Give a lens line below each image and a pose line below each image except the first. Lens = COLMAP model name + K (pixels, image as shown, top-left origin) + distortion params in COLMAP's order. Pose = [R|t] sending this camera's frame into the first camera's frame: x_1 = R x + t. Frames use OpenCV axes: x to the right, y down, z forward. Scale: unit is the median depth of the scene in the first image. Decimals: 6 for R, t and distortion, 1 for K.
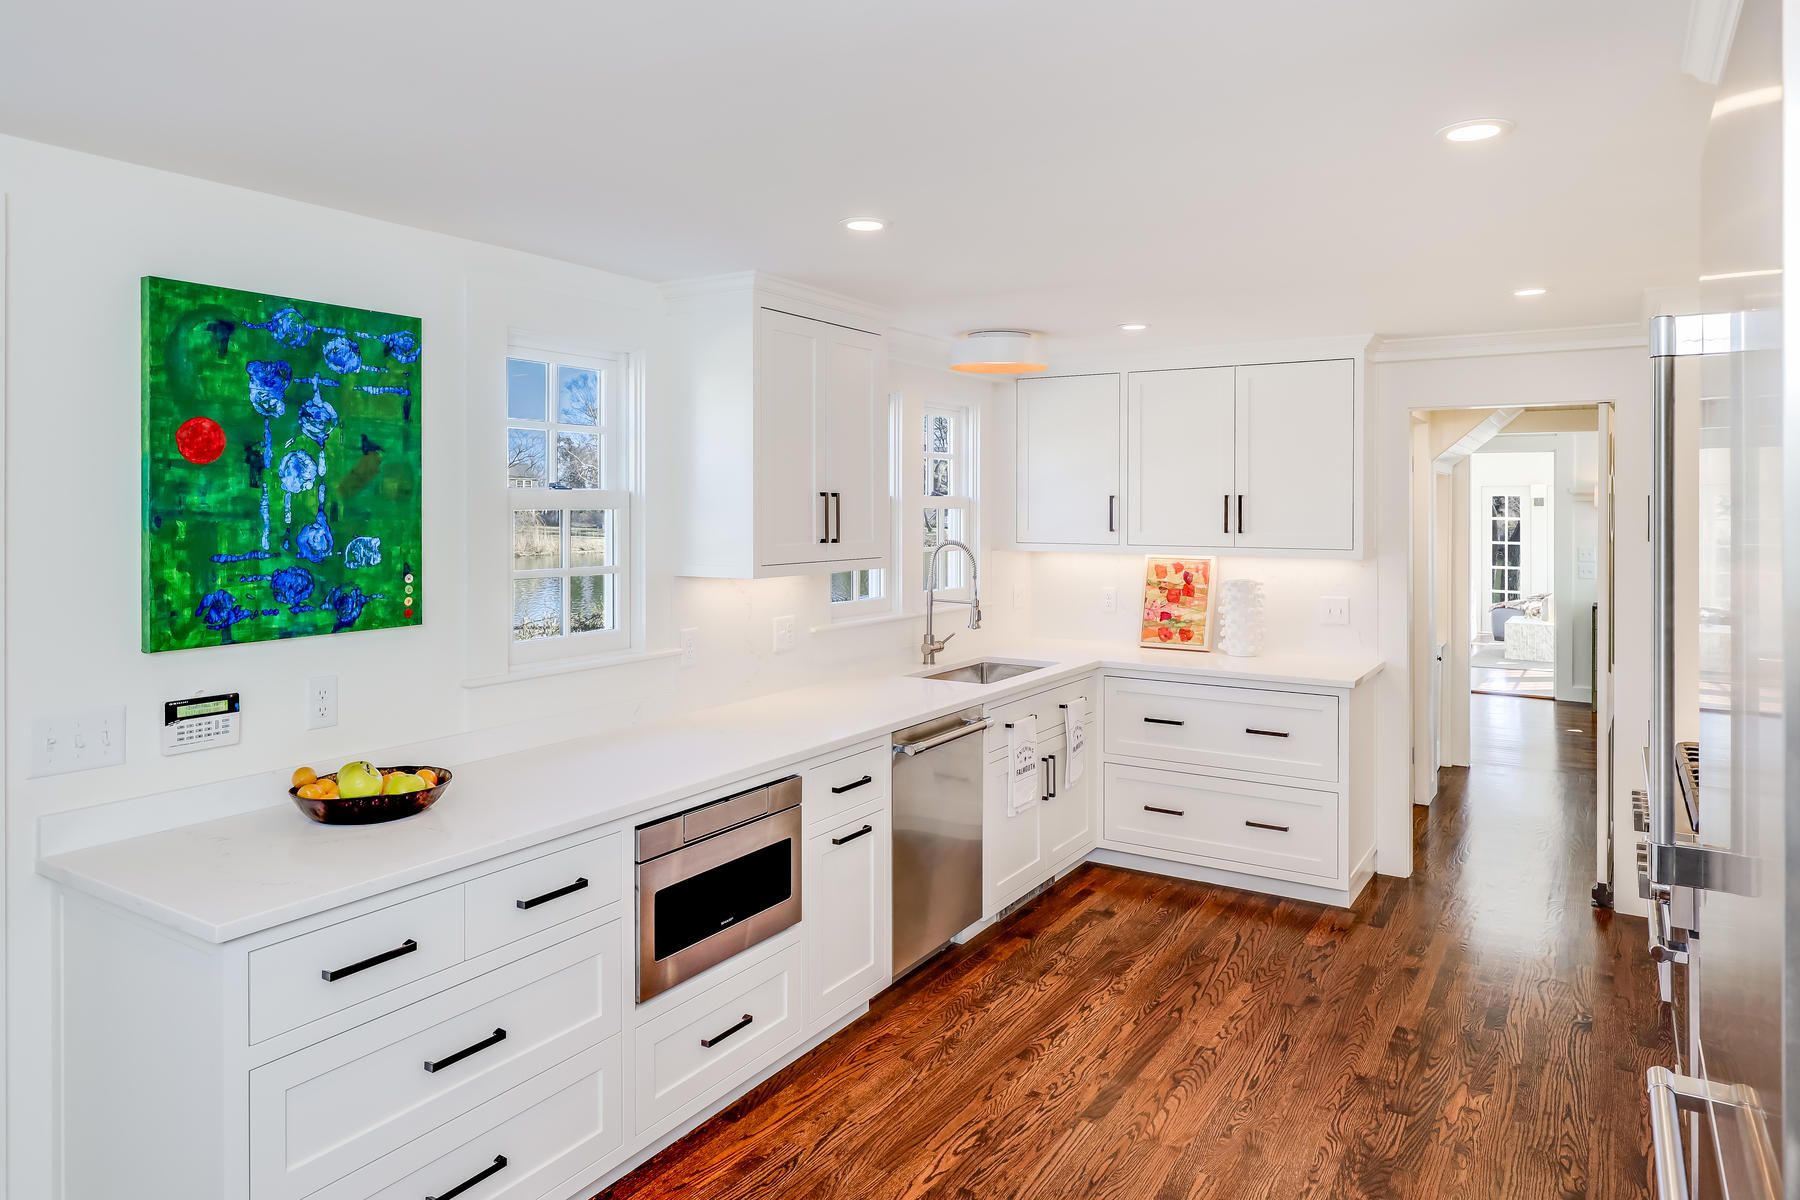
lens RADIAL K [[1104.9, 0, 920.8], [0, 1104.9, 512.6], [0, 0, 1]] dist [-0.003535, -0.001101]
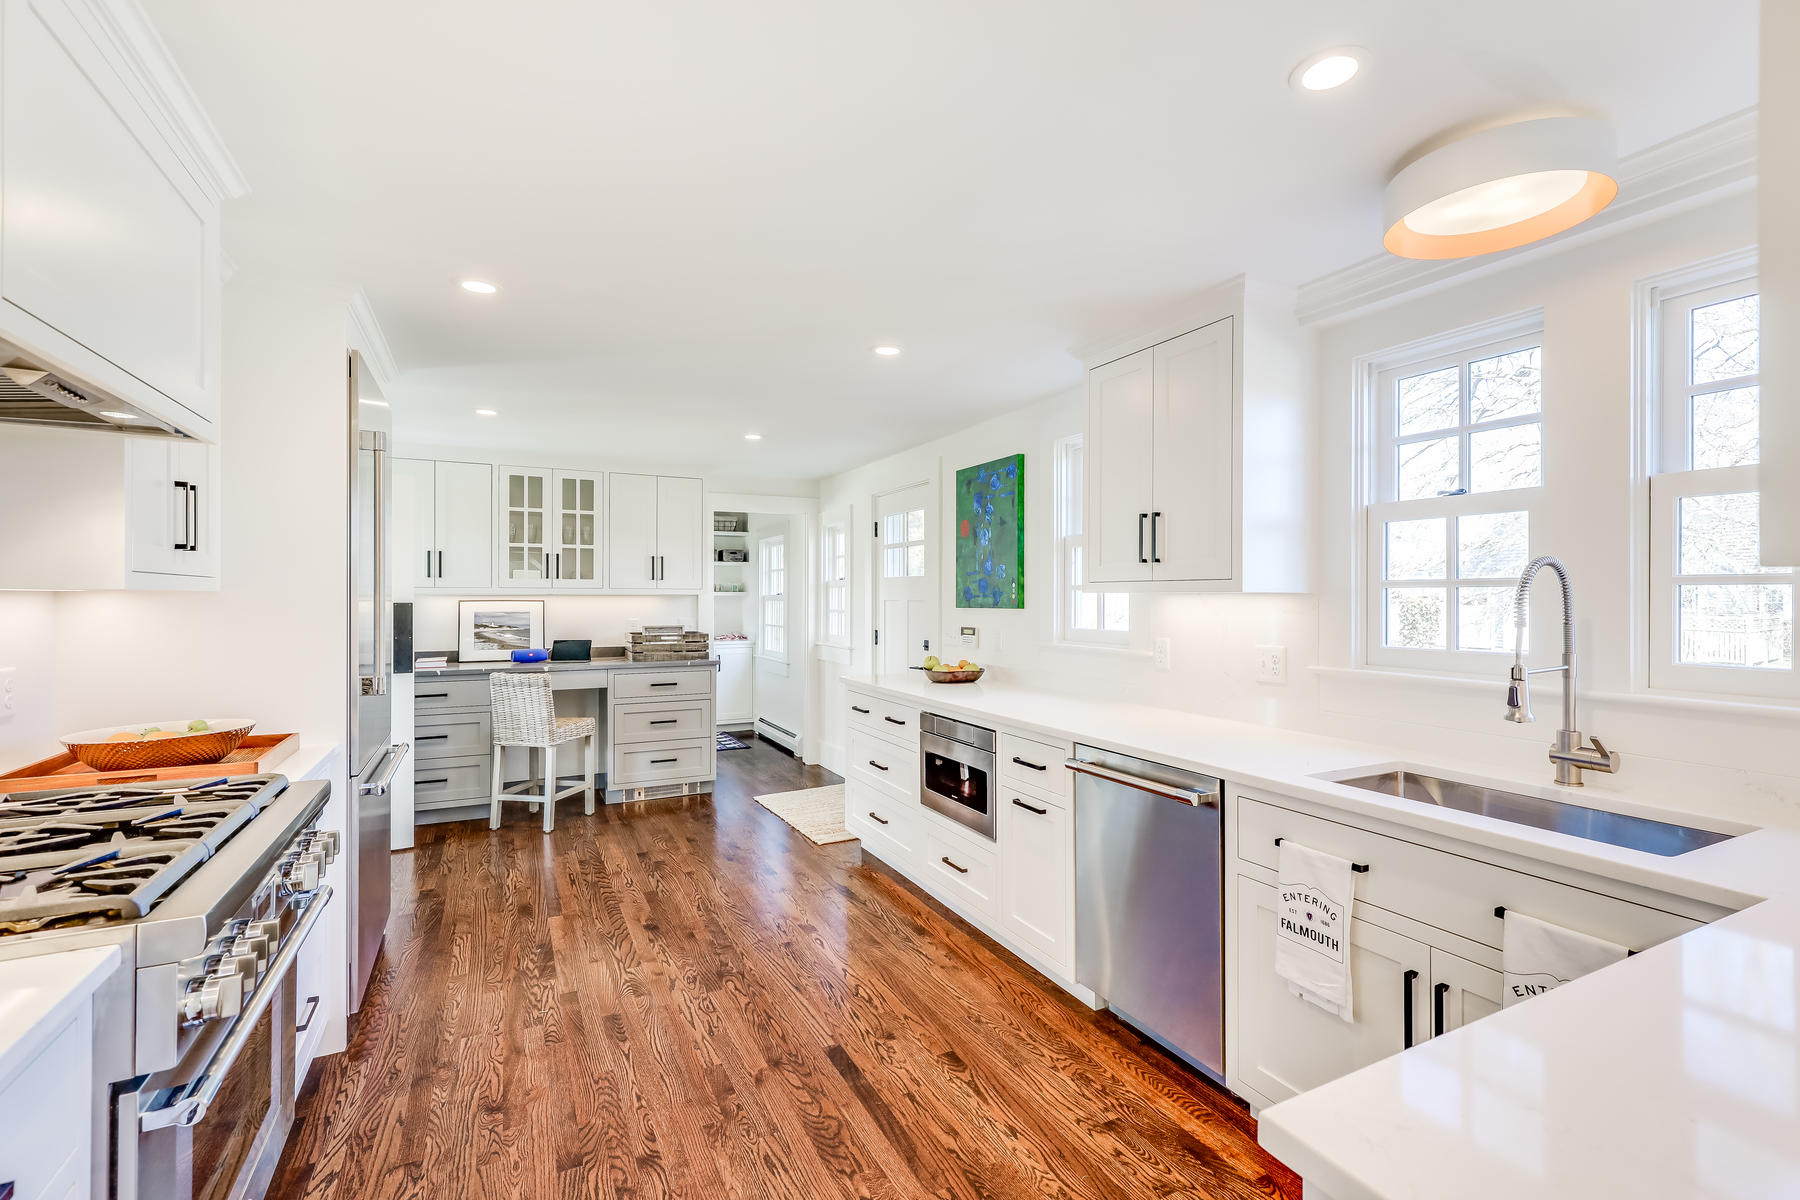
lens RADIAL K [[820.7, 0, 941.8], [0, 820.7, 598.2], [0, 0, 1]] dist [-0.001298, -0.000344]
pose [[-0.497830, 0.001375, -0.867274, 0.748223], [-0.004323, 0.999982, 0.004067, 0.064802], [0.867264, 0.005774, -0.497815, 1.354282]]
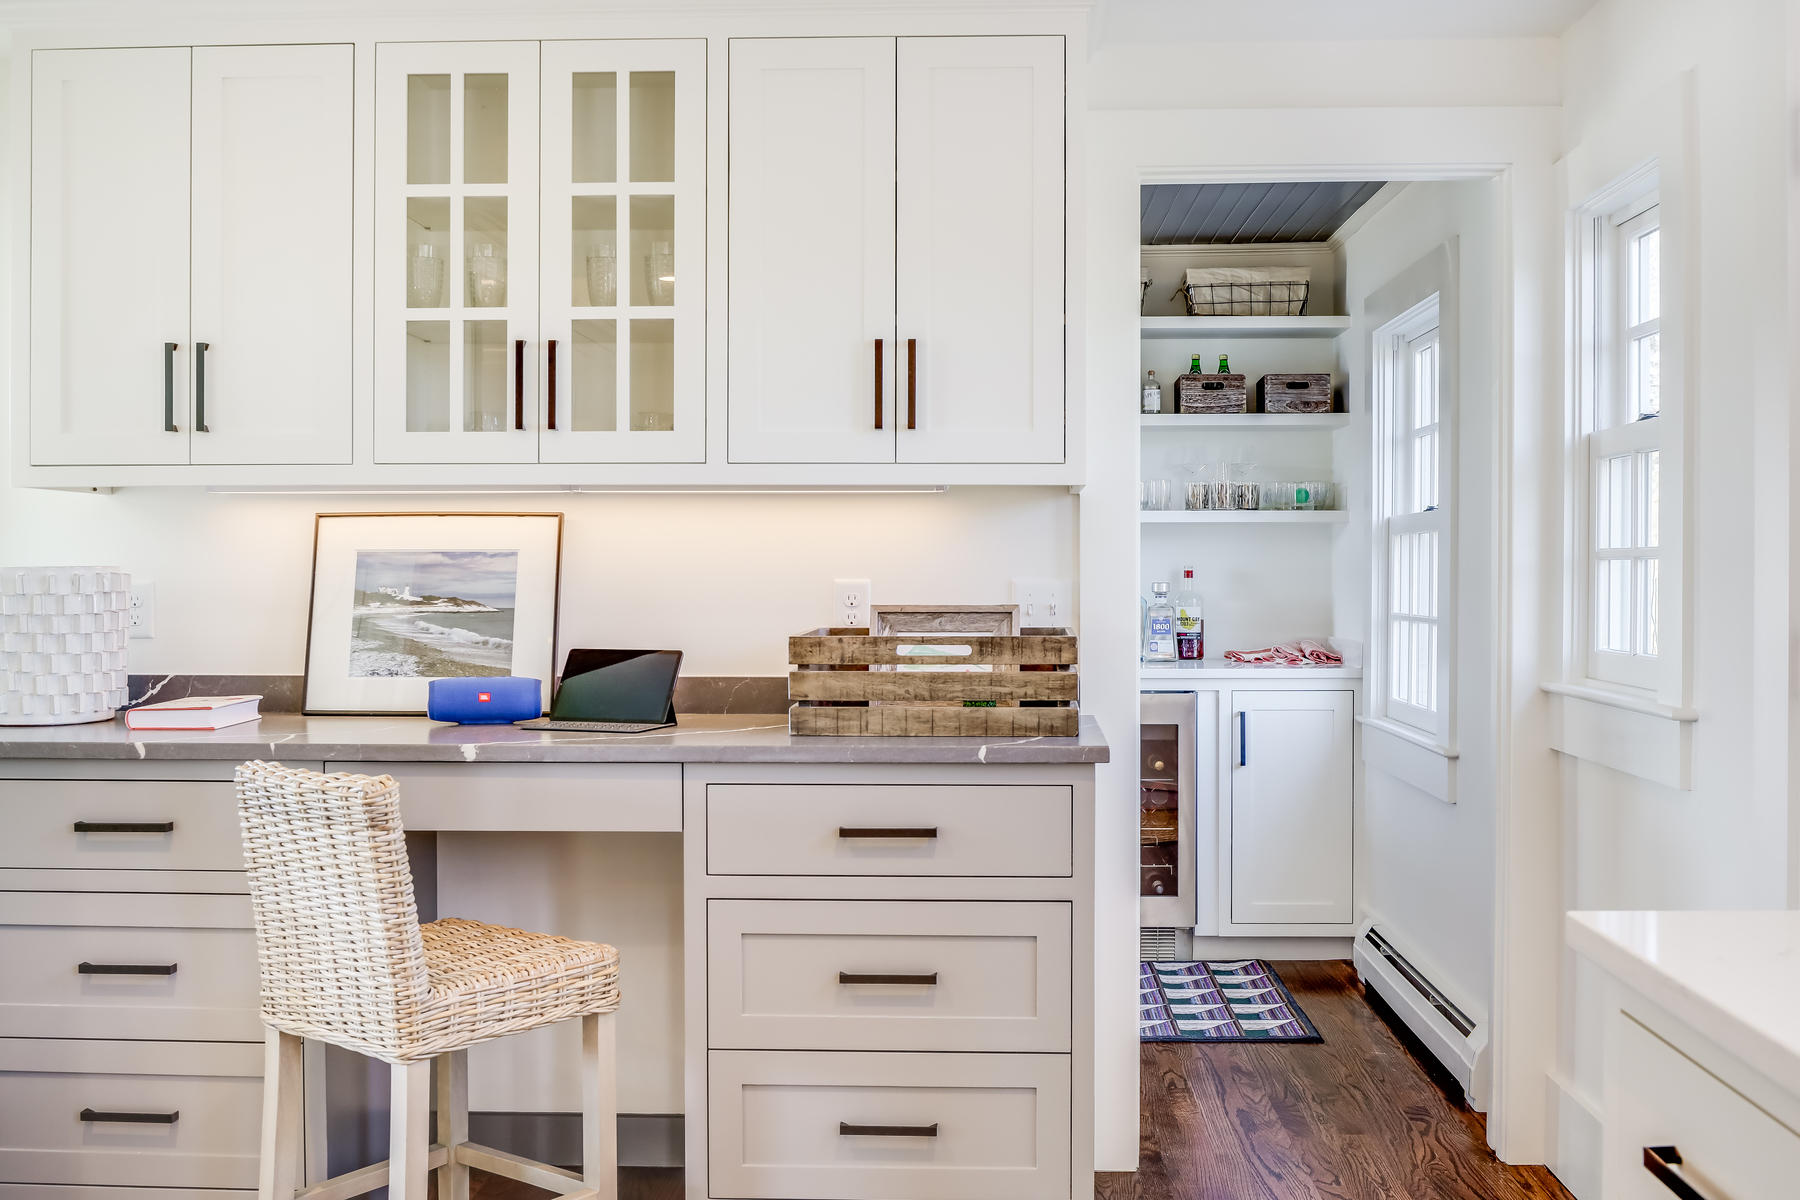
lens RADIAL K [[1873.9, 0, 912.1], [0, 1873.9, 590.0], [0, 0, 1]] dist [-0.015083, 0.000000]
pose [[-0.863999, 0.006495, -0.503452, 0.479485], [-0.002287, 0.999856, 0.016824, 0.081501], [0.503488, 0.015687, -0.863860, 1.167802]]
